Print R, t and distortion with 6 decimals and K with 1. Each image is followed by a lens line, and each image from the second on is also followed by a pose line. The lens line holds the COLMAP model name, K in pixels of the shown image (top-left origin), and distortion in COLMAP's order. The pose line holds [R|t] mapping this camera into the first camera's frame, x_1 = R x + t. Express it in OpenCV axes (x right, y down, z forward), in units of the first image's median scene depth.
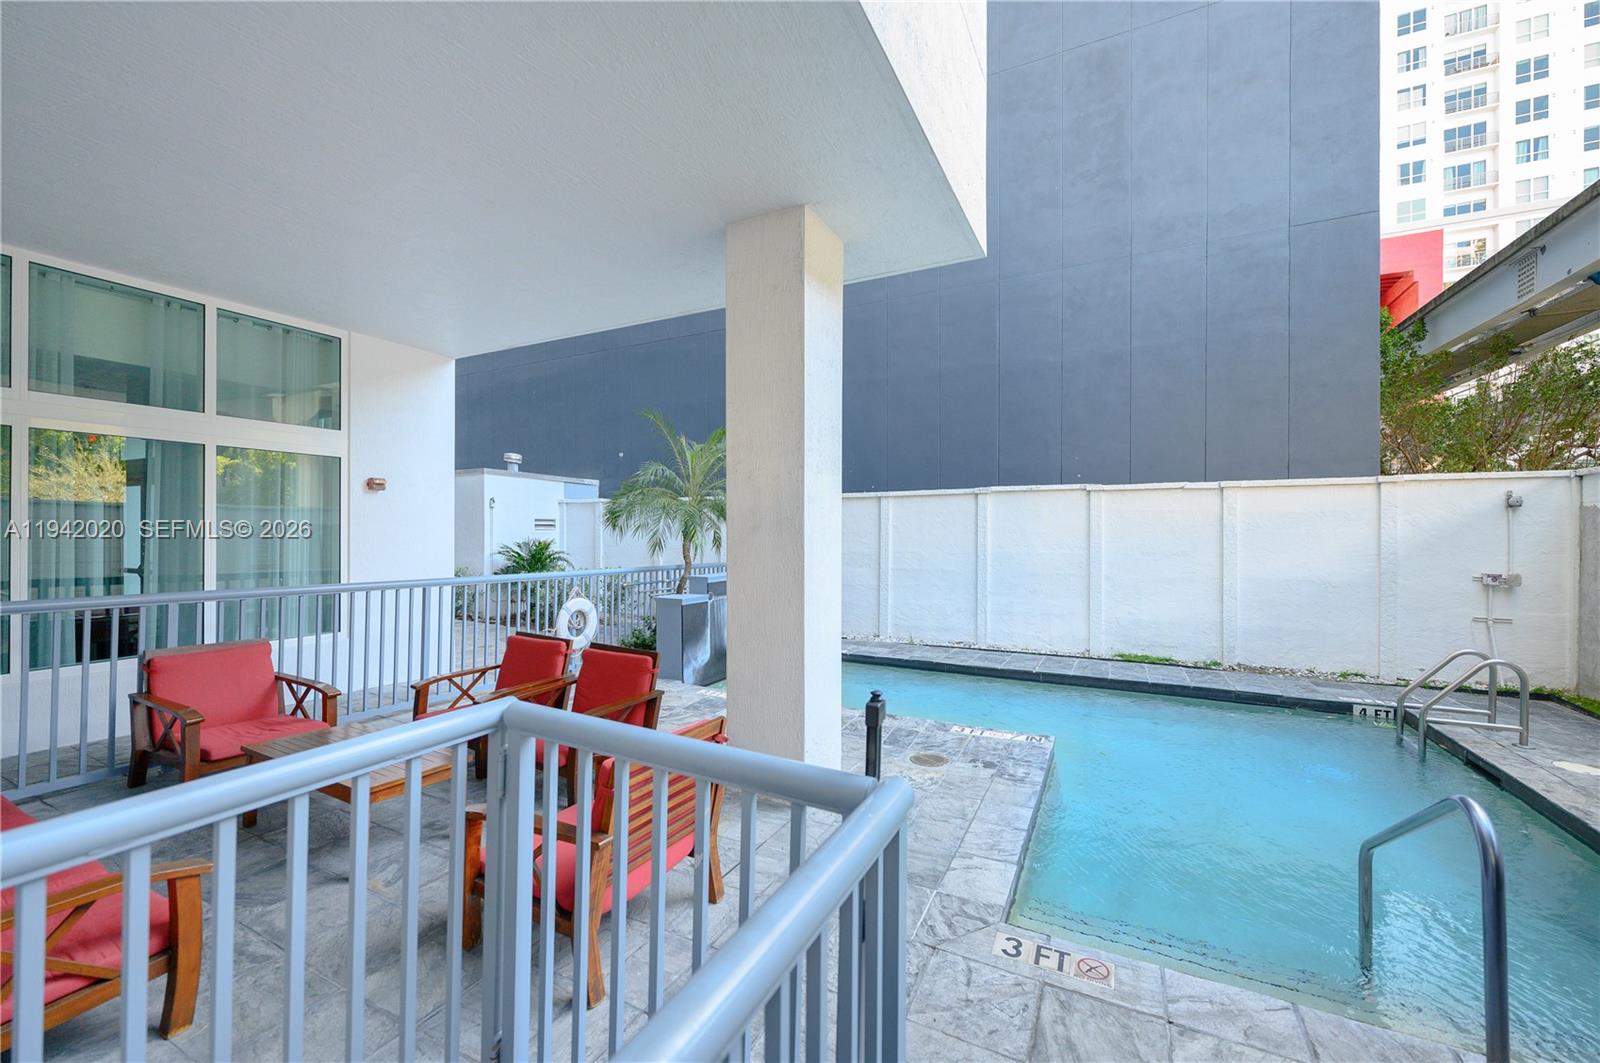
lens RADIAL K [[632.3, 0, 795.2], [0, 632.3, 531.0], [0, 0, 1]] dist [-0.001289, -0.000155]
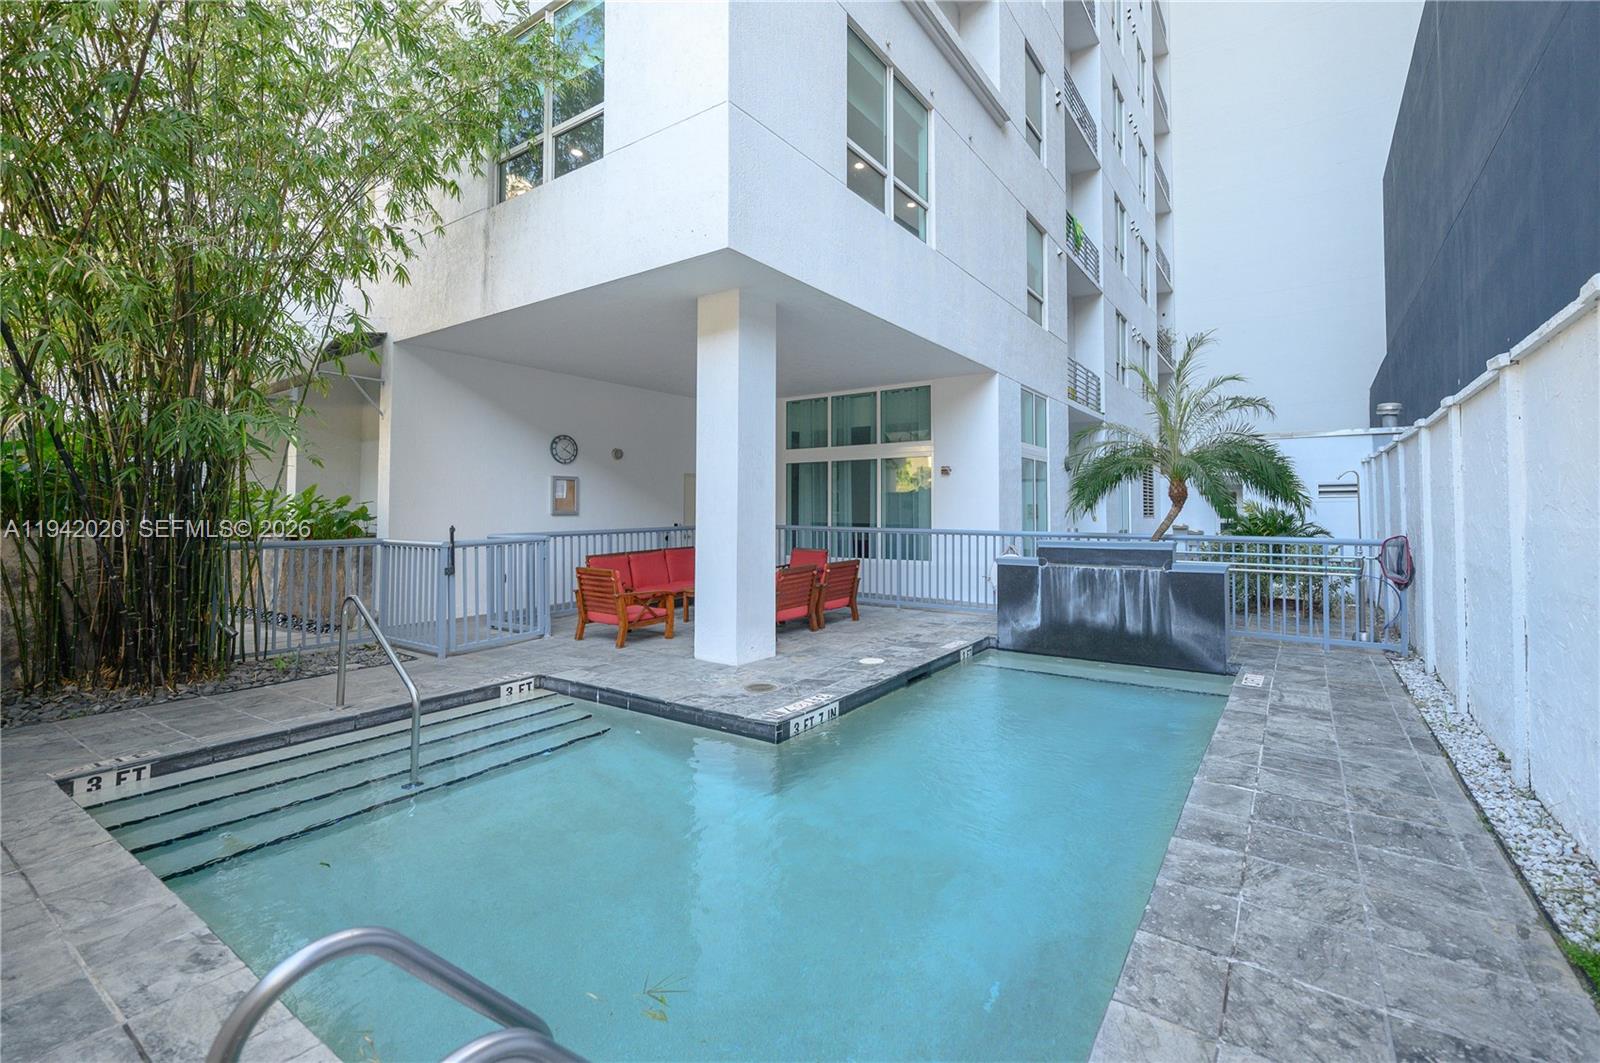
lens RADIAL K [[683.5, 0, 871.6], [0, 683.5, 494.0], [0, 0, 1]] dist [-0.010438, 0.000418]
pose [[-0.087898, -0.031662, -0.995626, 1.091908], [0.004268, 0.999474, -0.032161, 0.040445], [0.996120, -0.007076, -0.087717, 1.002615]]
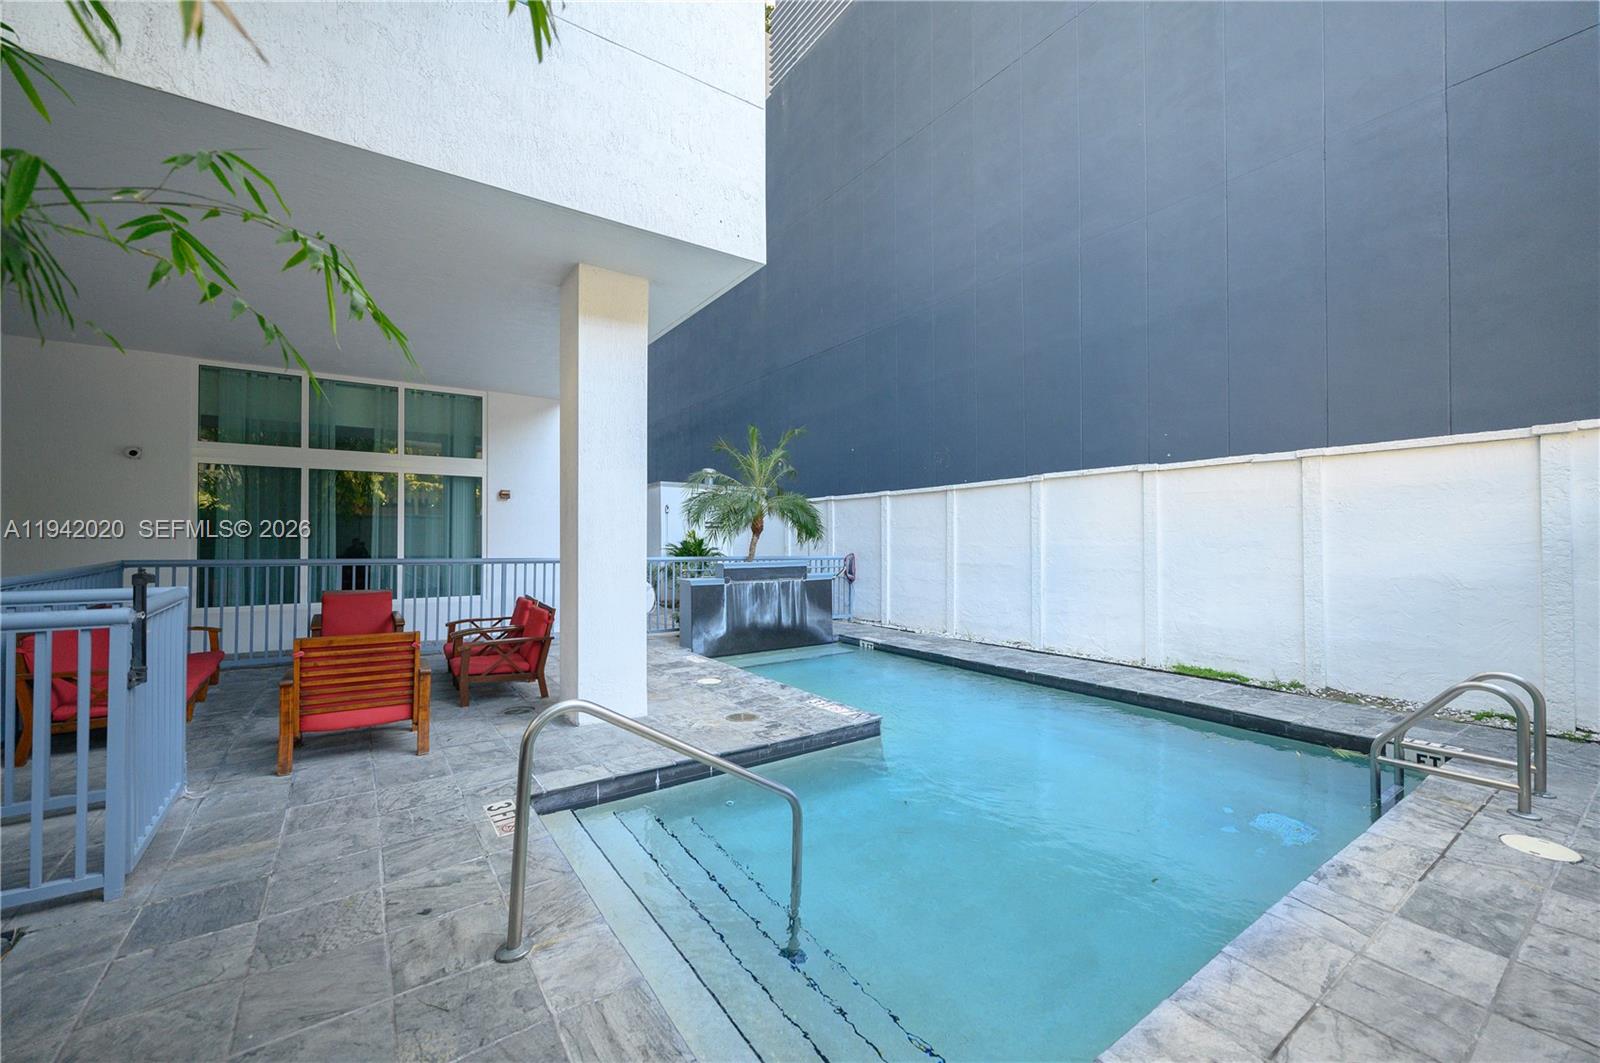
lens RADIAL K [[632.3, 0, 797.7], [0, 632.3, 530.3], [0, 0, 1]] dist [-0.001289, -0.000155]
pose [[0.882990, -0.012532, -0.469225, 0.632695], [0.006046, 0.999864, -0.015327, 0.035696], [0.469353, 0.010696, 0.882946, 0.037212]]
